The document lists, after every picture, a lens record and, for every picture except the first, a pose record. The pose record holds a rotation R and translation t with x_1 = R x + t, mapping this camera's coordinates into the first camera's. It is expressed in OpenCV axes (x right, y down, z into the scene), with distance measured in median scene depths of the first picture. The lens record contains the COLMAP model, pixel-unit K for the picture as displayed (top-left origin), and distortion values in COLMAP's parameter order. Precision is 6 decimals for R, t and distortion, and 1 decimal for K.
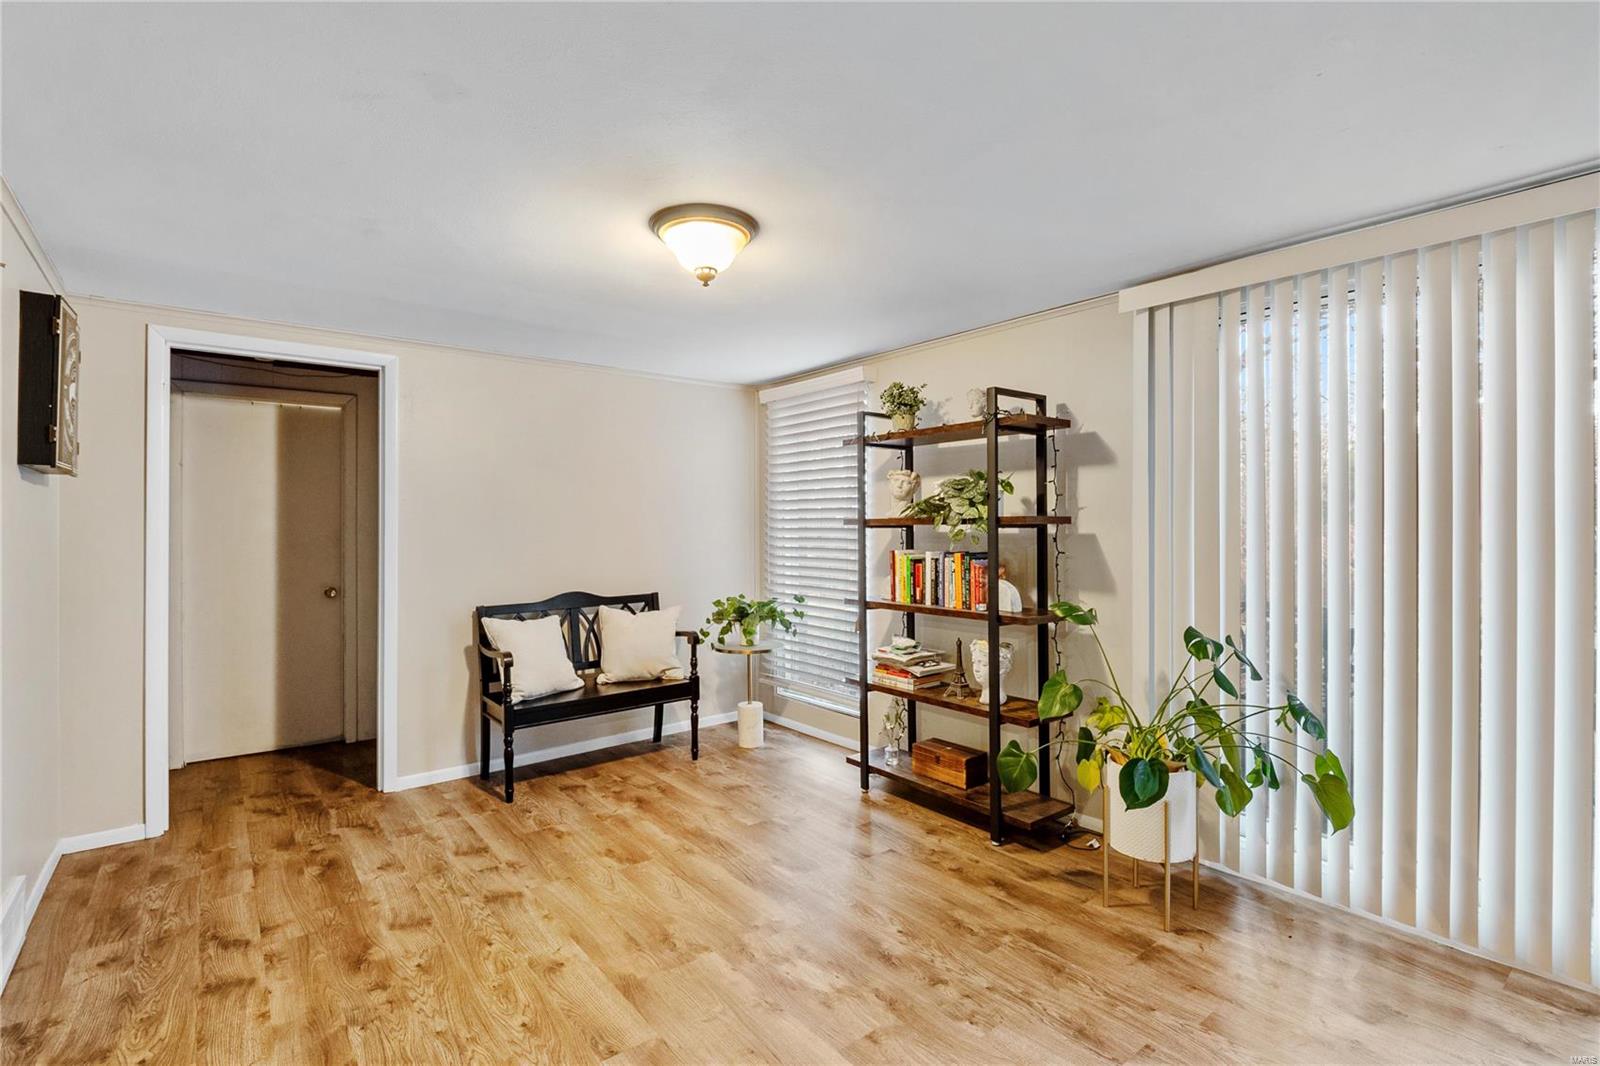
lens RADIAL K [[747.8, 0, 798.9], [0, 747.8, 530.0], [0, 0, 1]] dist [-0.011224, -0.002864]
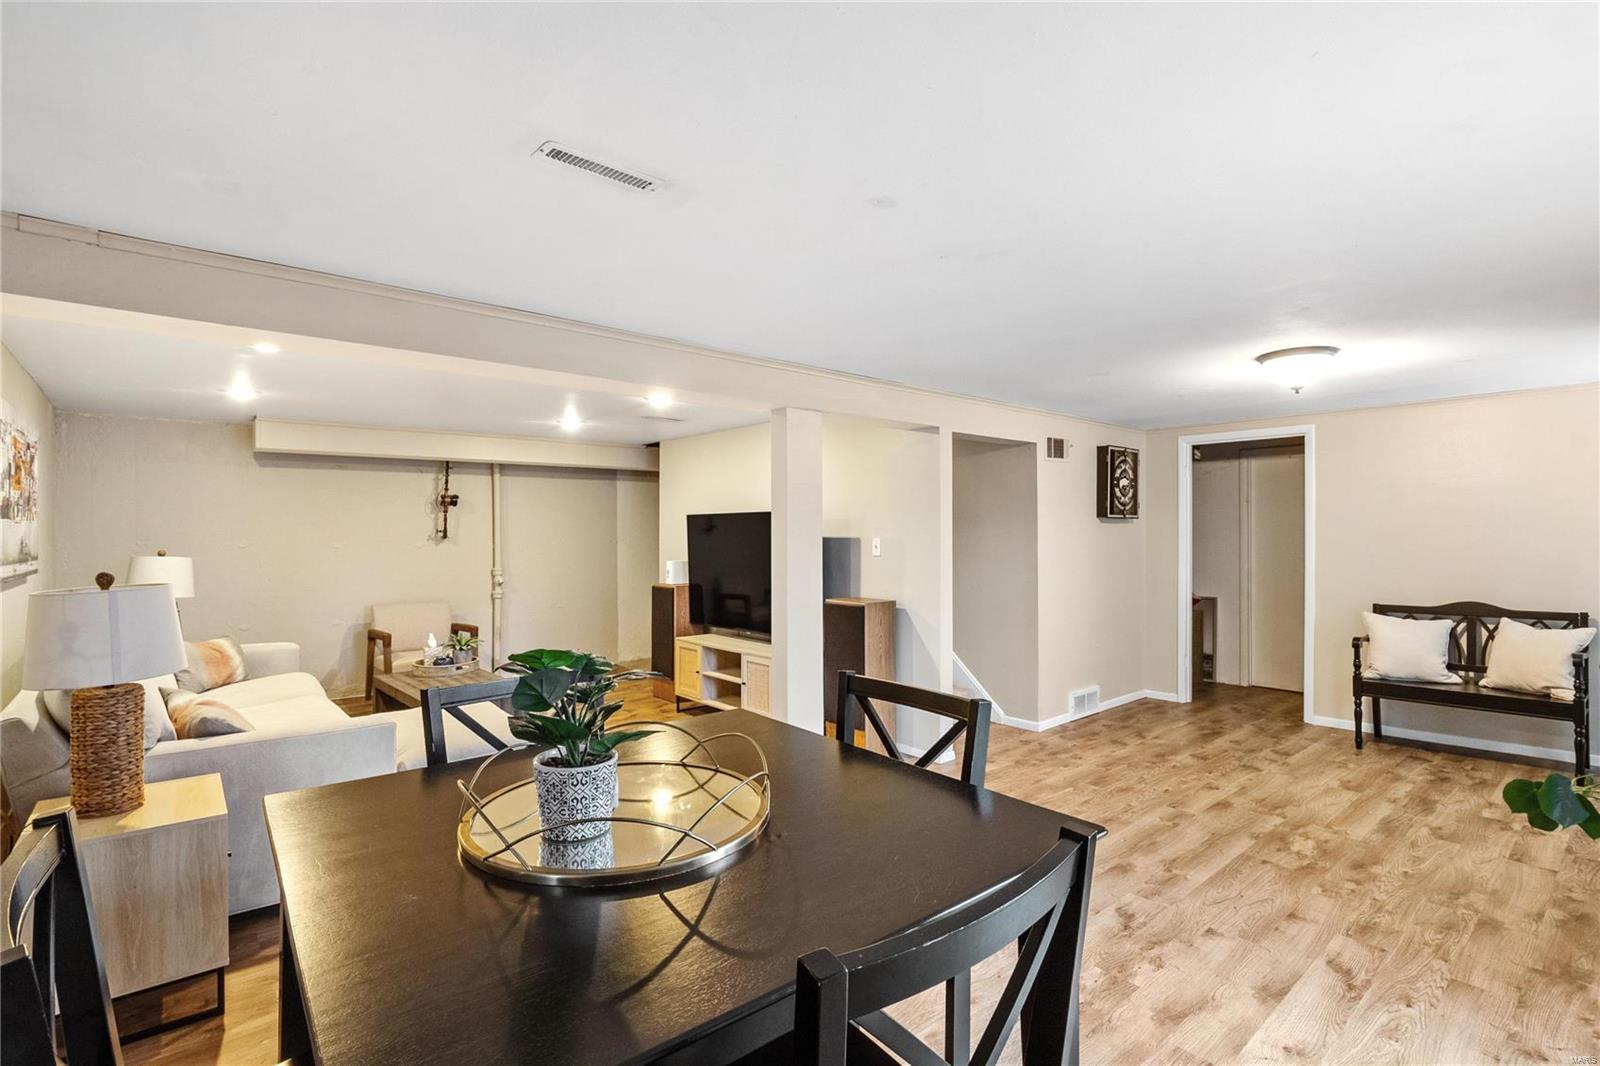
lens RADIAL K [[747.8, 0, 807.5], [0, 747.8, 523.3], [0, 0, 1]] dist [-0.011224, -0.002864]
pose [[0.037978, -0.013563, -0.999187, 1.207730], [0.005092, 0.999898, -0.013379, -0.039795], [0.999266, -0.004579, 0.038043, -0.058857]]
